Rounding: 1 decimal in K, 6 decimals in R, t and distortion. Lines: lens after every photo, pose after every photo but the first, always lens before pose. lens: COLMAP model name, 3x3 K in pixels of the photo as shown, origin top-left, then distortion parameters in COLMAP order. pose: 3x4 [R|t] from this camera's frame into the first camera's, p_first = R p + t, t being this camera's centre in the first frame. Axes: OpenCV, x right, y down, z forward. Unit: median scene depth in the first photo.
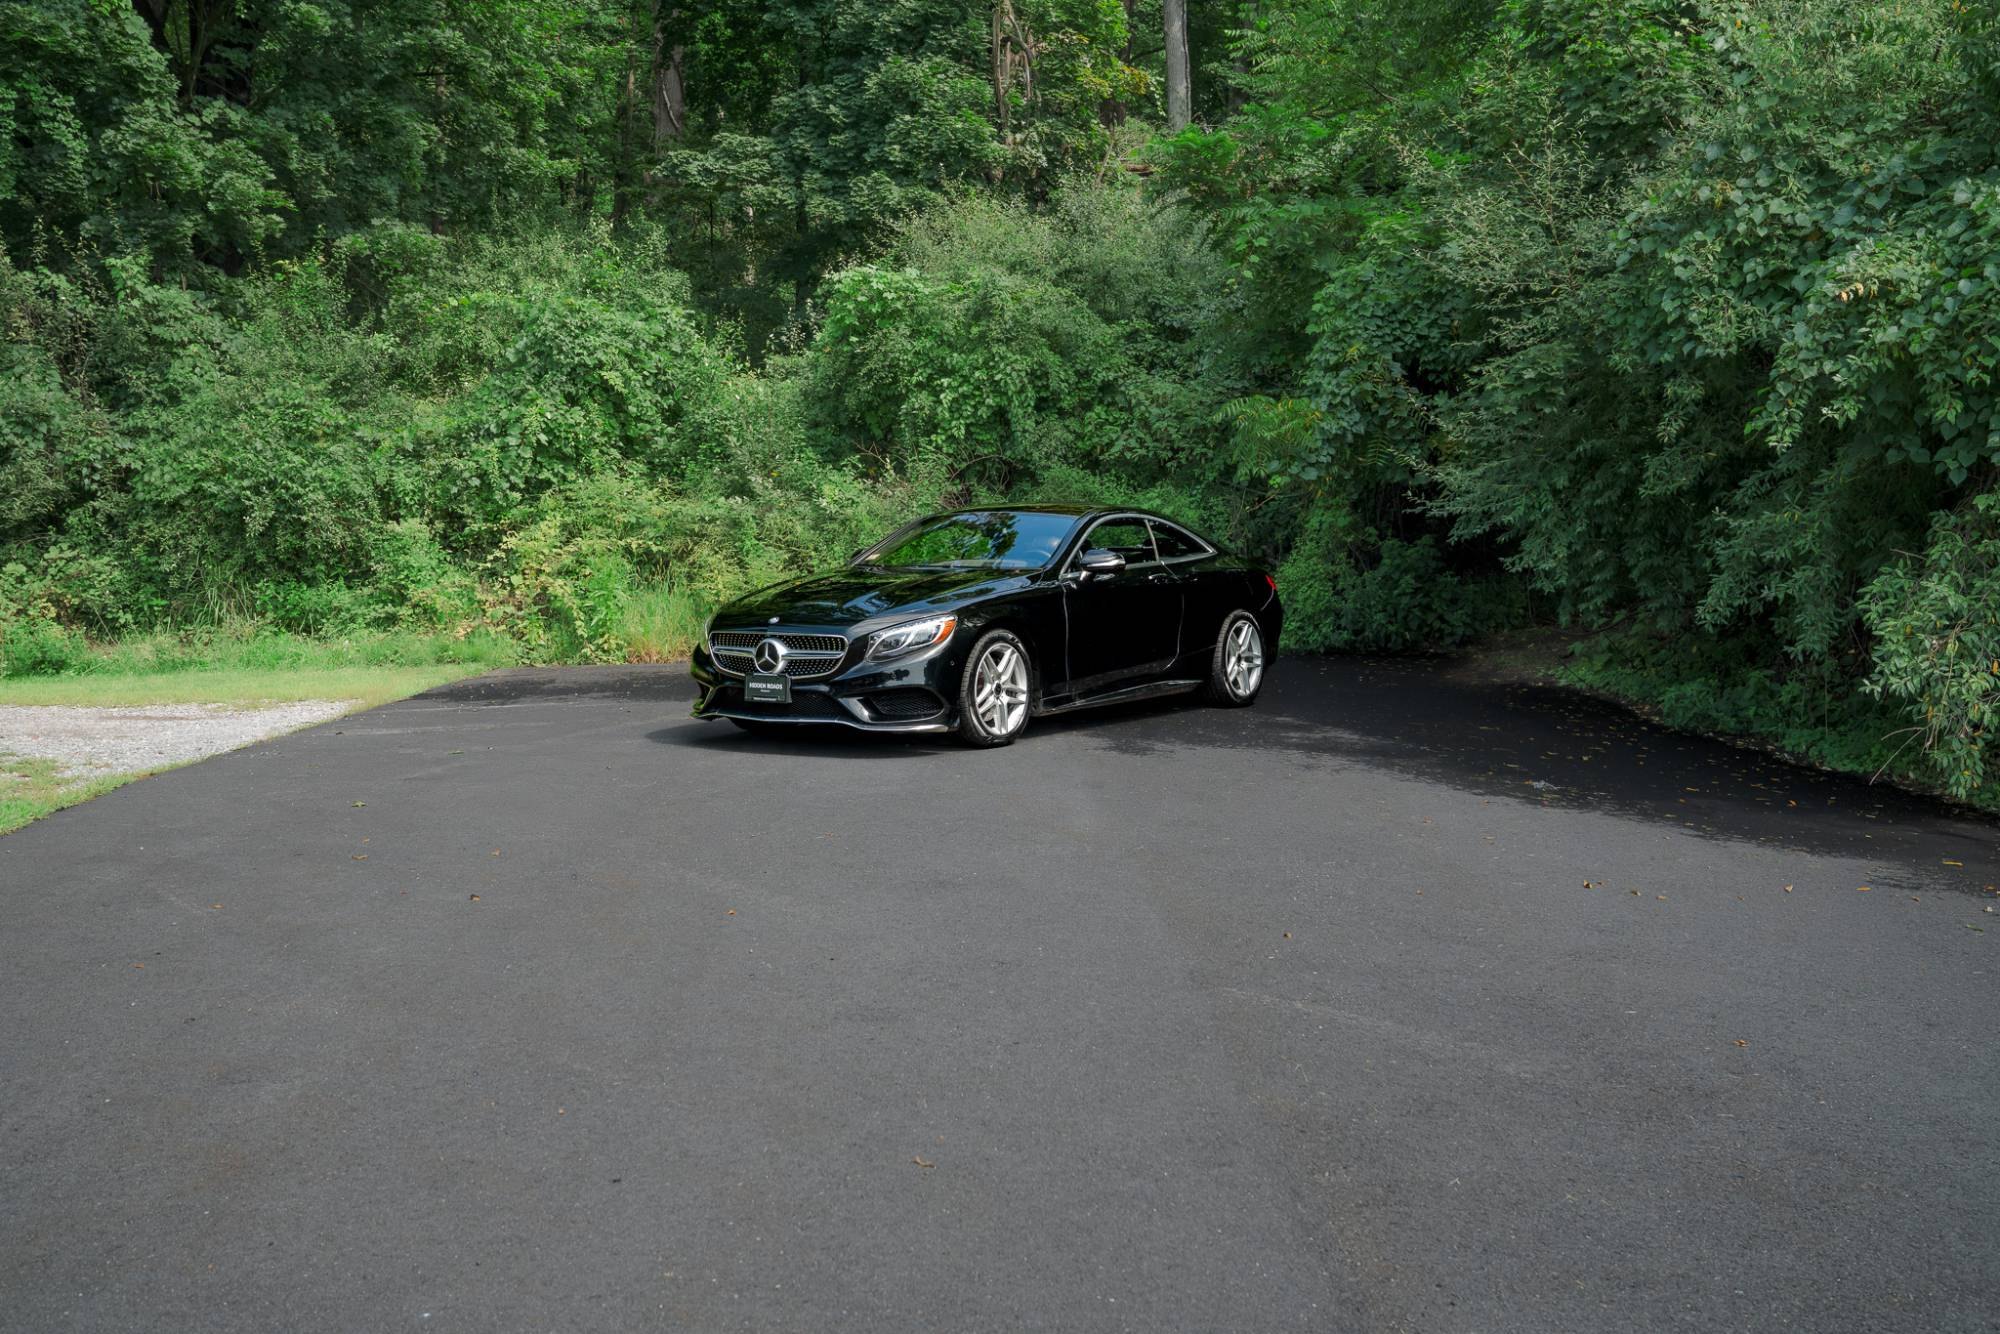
lens RADIAL K [[1921.0, 0, 1000.4], [0, 1921.0, 674.7], [0, 0, 1]] dist [-0.030139, 0.147042]
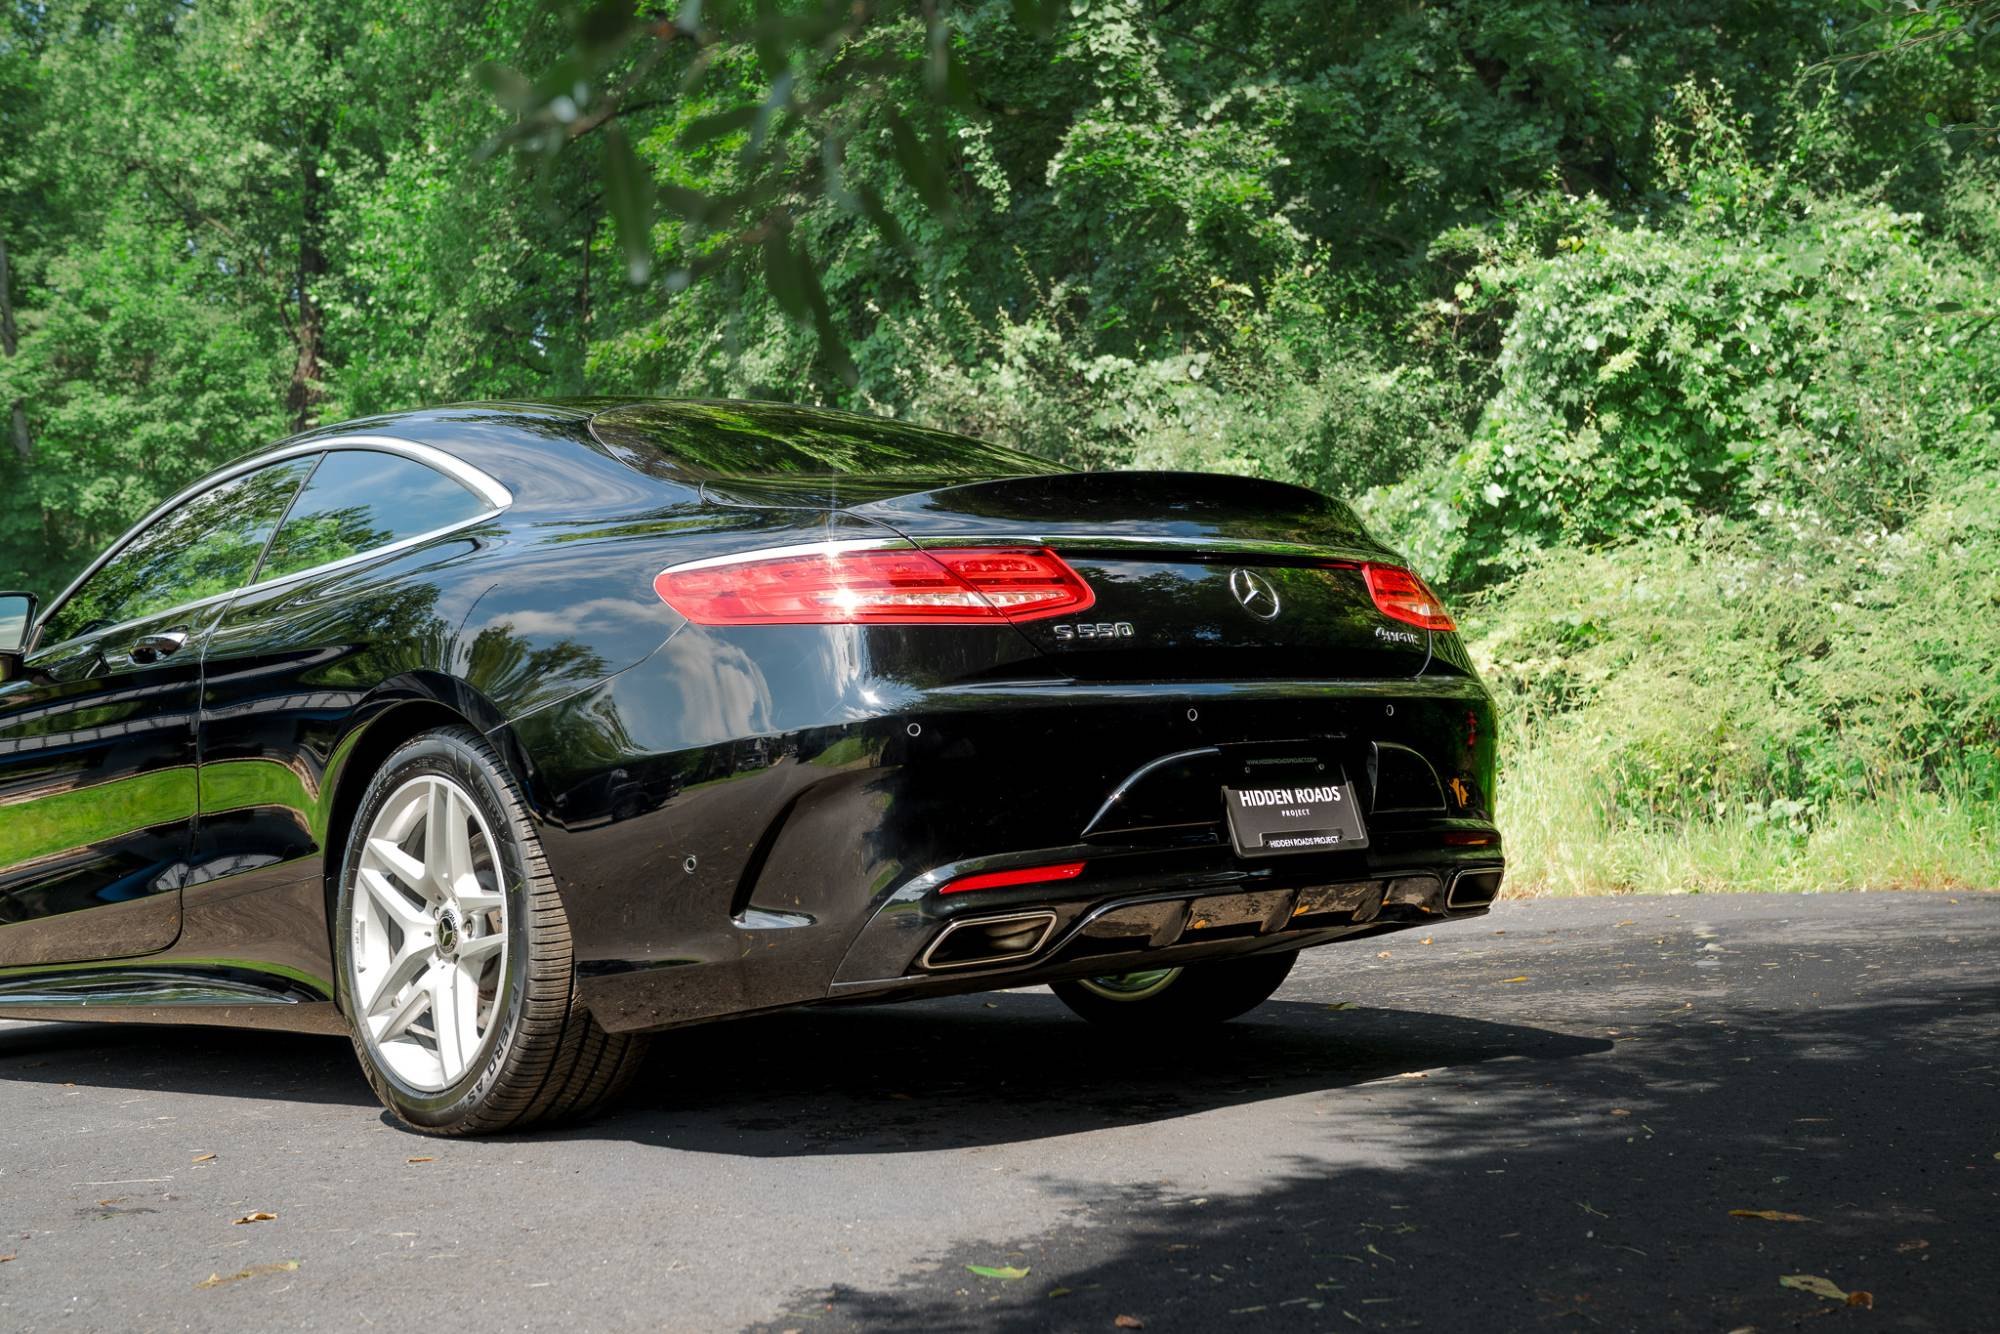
lens RADIAL K [[2275.6, 0, 973.8], [0, 2275.6, 667.2], [0, 0, 1]] dist [0.051852, 0.042776]
pose [[0.565003, -0.070785, -0.822047, 0.212660], [-0.020225, 0.994826, -0.099563, -0.004694], [0.824841, 0.072879, 0.560648, 0.508750]]
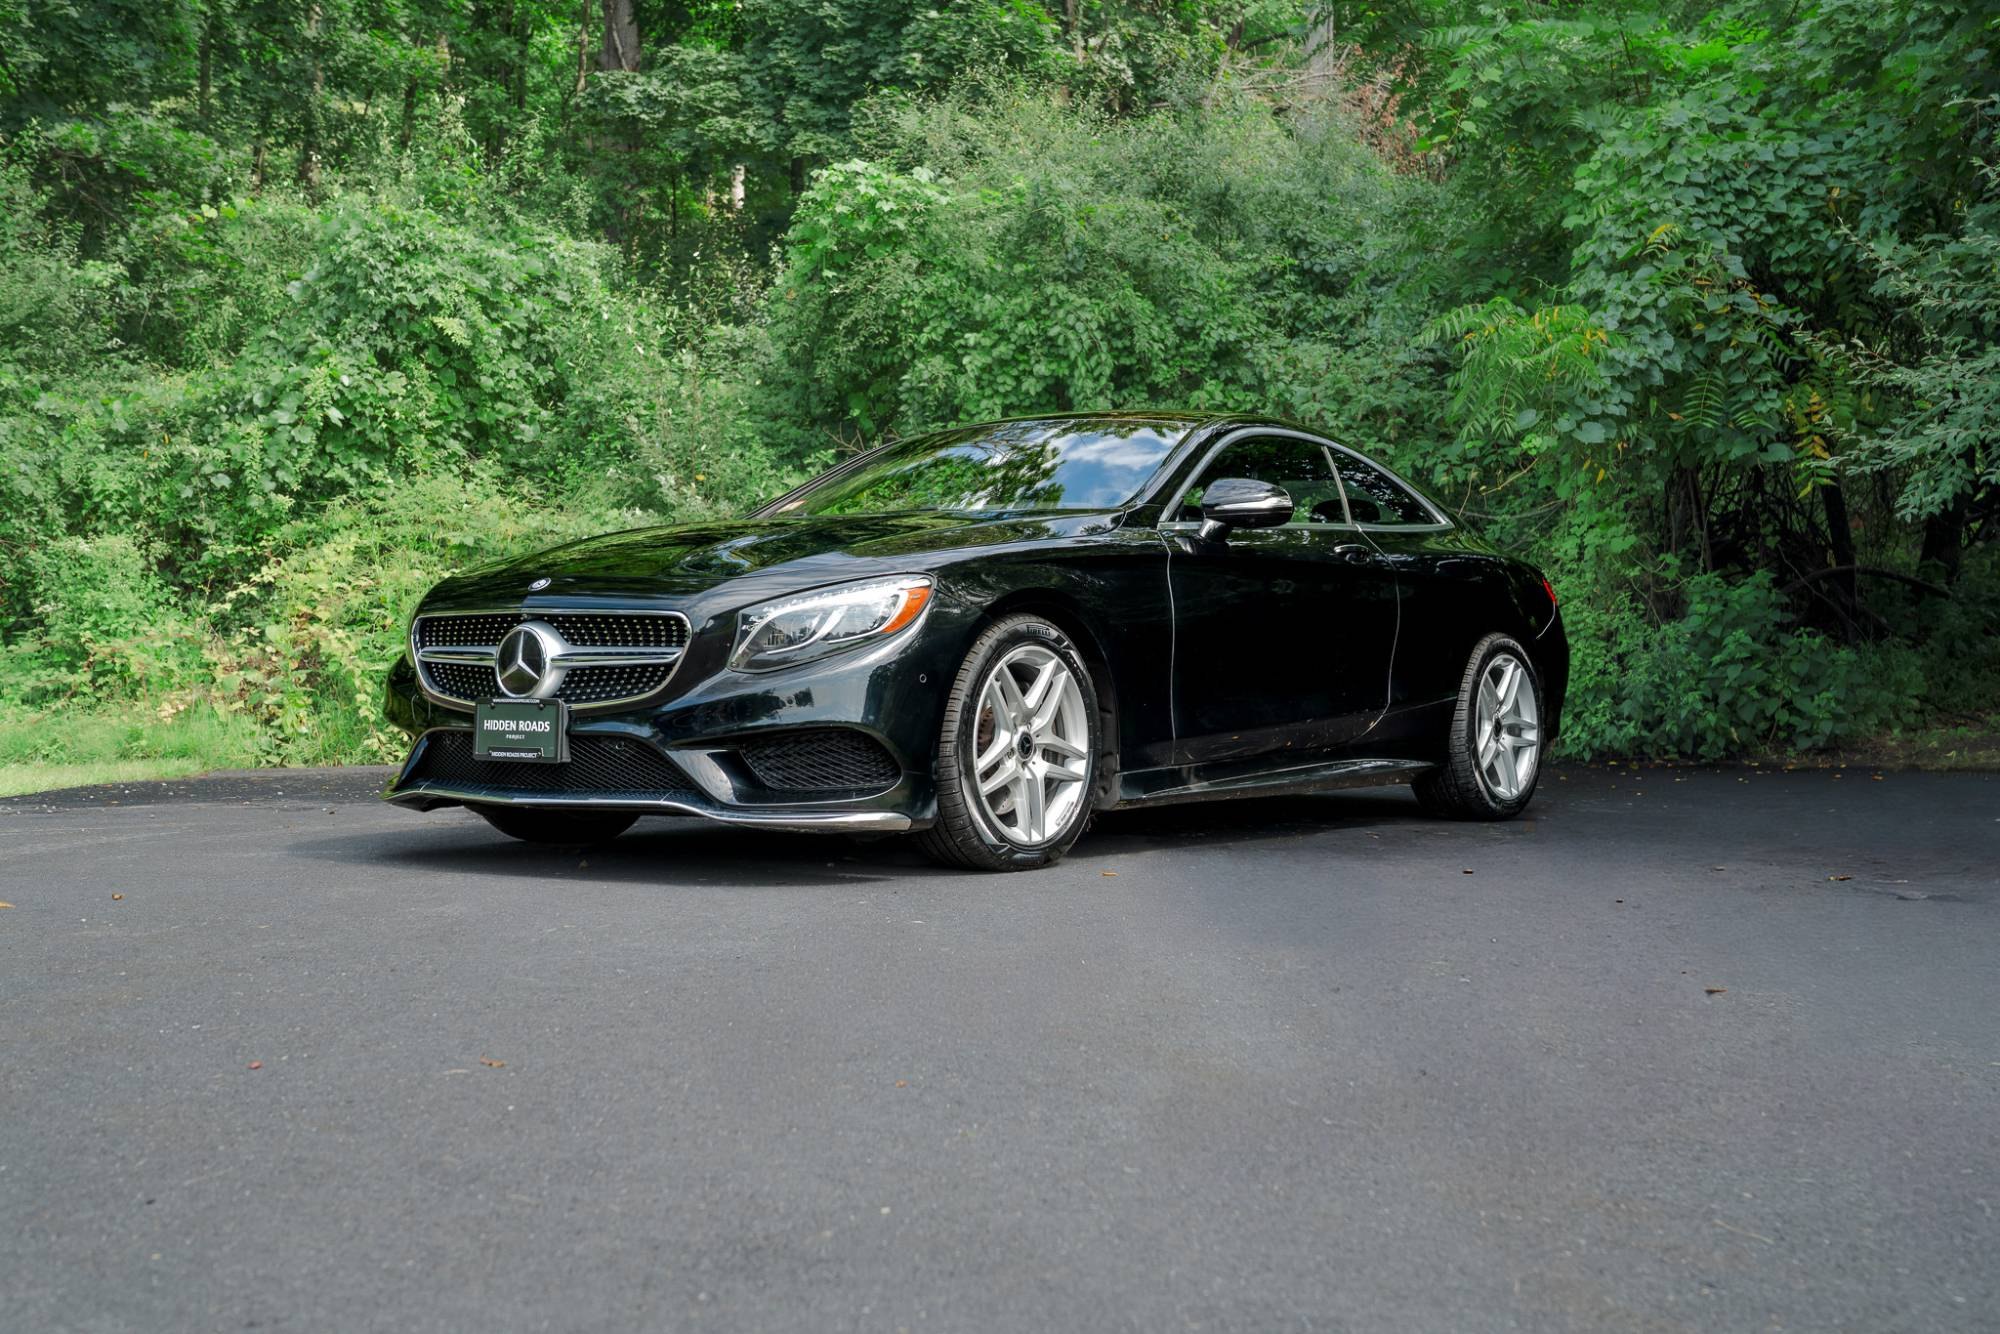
lens RADIAL K [[2374.9, 0, 996.1], [0, 2374.9, 658.8], [0, 0, 1]] dist [0.063564, 0.290496]
pose [[0.999473, 0.011983, -0.030155, 0.004648], [-0.014381, 0.996643, -0.080598, 0.017463], [0.029088, 0.080990, 0.996290, 0.223973]]
